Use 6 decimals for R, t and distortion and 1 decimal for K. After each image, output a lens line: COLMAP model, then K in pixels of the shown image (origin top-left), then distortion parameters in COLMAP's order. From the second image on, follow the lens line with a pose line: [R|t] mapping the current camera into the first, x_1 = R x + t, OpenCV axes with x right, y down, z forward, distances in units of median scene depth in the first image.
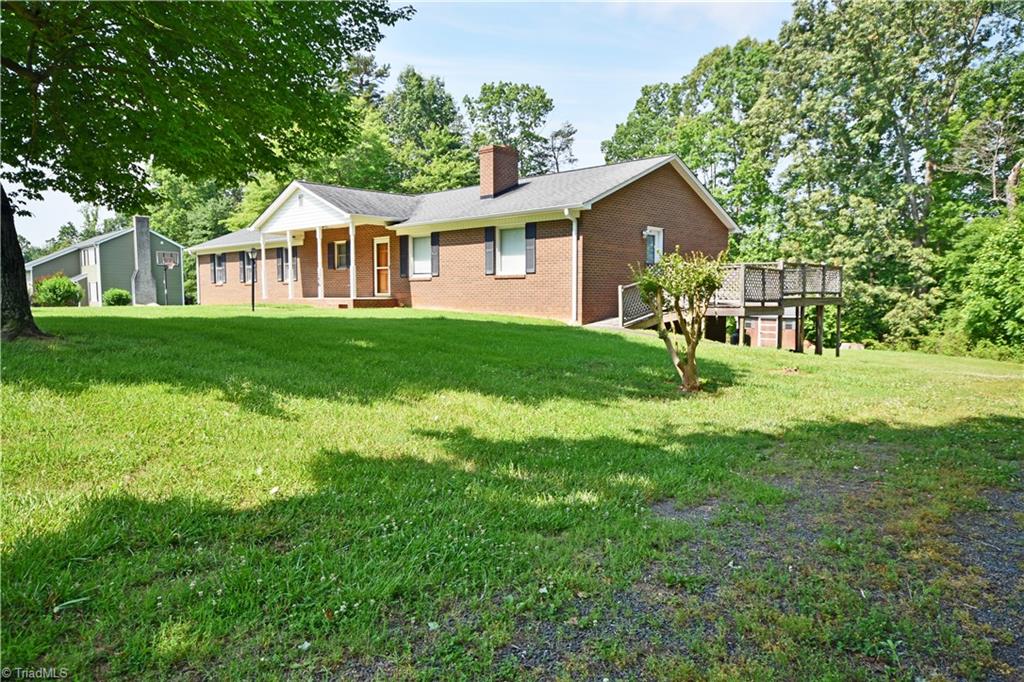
lens RADIAL K [[681.7, 0, 512.0], [0, 681.7, 341.0], [0, 0, 1]] dist [-0.007086, -0.002377]
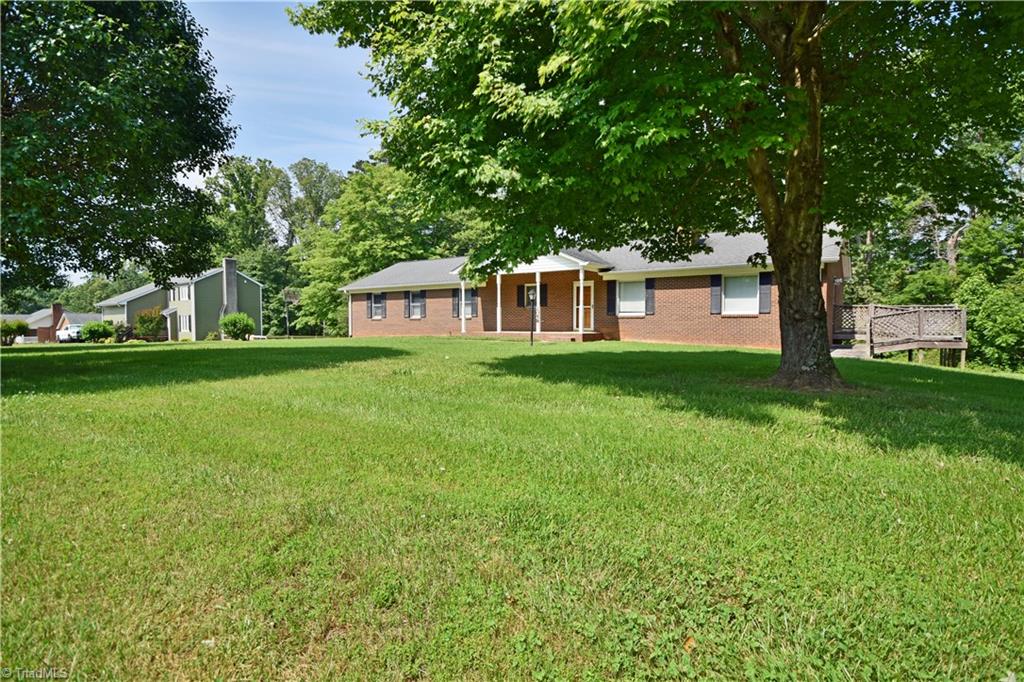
lens RADIAL K [[540.6, 0, 512.0], [0, 540.6, 341.0], [0, 0, 1]] dist [0.001358, 0.000393]
pose [[0.990939, -0.003010, 0.134276, -0.449040], [0.008085, 0.999273, -0.037267, -0.013414], [-0.134066, 0.038014, 0.990243, 0.081438]]
